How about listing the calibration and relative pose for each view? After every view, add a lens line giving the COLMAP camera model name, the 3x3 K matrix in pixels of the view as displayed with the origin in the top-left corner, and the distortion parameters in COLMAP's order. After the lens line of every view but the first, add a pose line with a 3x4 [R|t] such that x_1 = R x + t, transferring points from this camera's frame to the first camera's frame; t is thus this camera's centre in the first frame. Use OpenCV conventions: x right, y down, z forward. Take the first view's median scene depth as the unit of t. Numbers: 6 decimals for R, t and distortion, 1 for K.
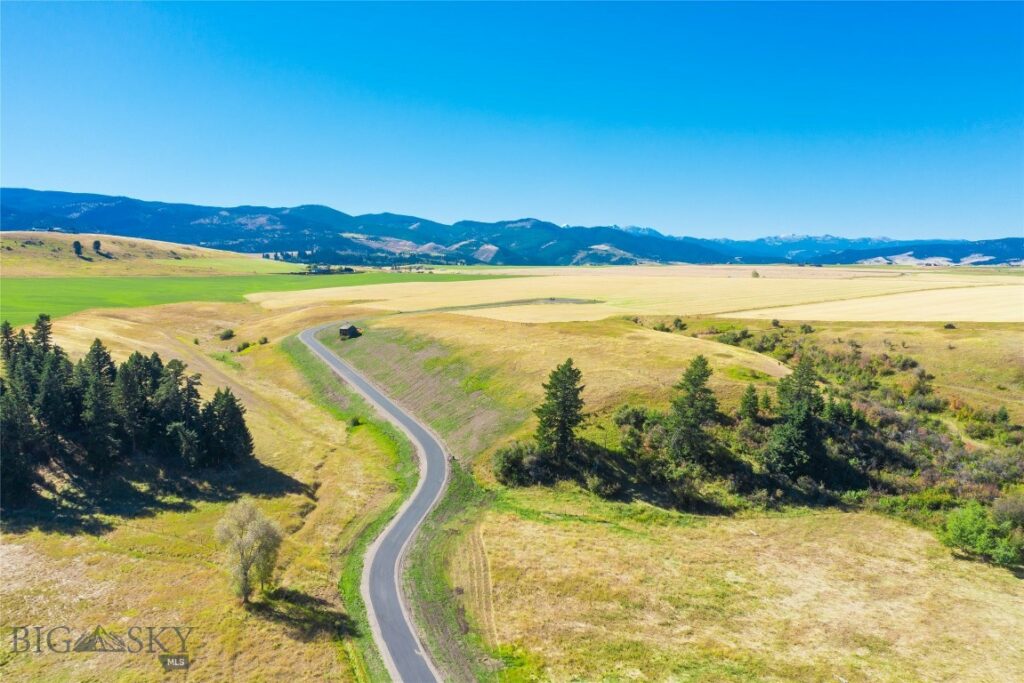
lens RADIAL K [[824.6, 0, 512.0], [0, 824.6, 341.5], [0, 0, 1]] dist [-0.028033, 0.012009]
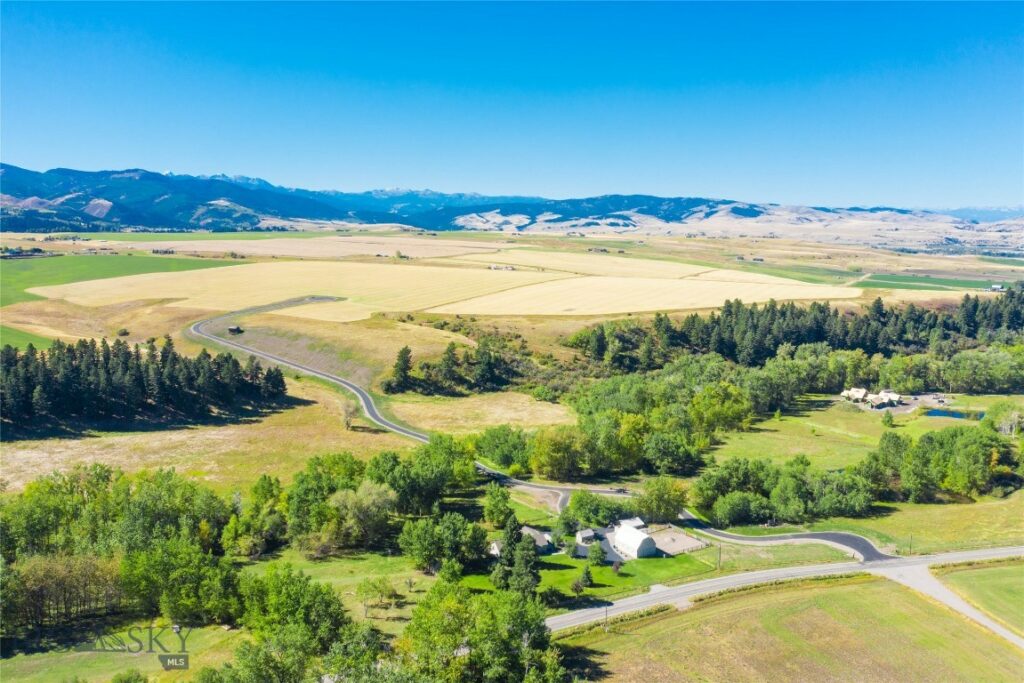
lens RADIAL K [[806.2, 0, 512.0], [0, 806.2, 341.5], [0, 0, 1]] dist [-0.022317, 0.000462]
pose [[0.891586, -0.056480, 0.449315, -0.091672], [0.027046, 0.997062, 0.071665, -0.019505], [-0.452043, -0.051743, 0.890494, -0.169522]]
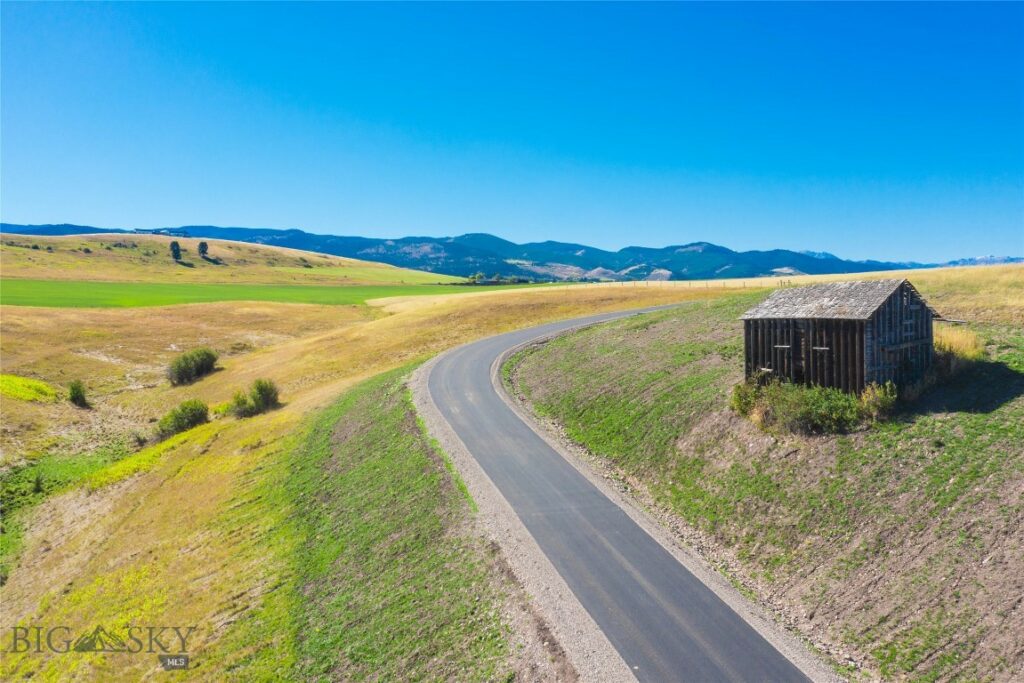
lens RADIAL K [[824.6, 0, 512.0], [0, 824.6, 341.5], [0, 0, 1]] dist [-0.028033, 0.012009]
pose [[0.981306, -0.003140, -0.192430, -0.045031], [-0.004052, 0.999308, -0.036972, -0.001752], [0.192413, 0.037061, 0.980614, 0.181943]]
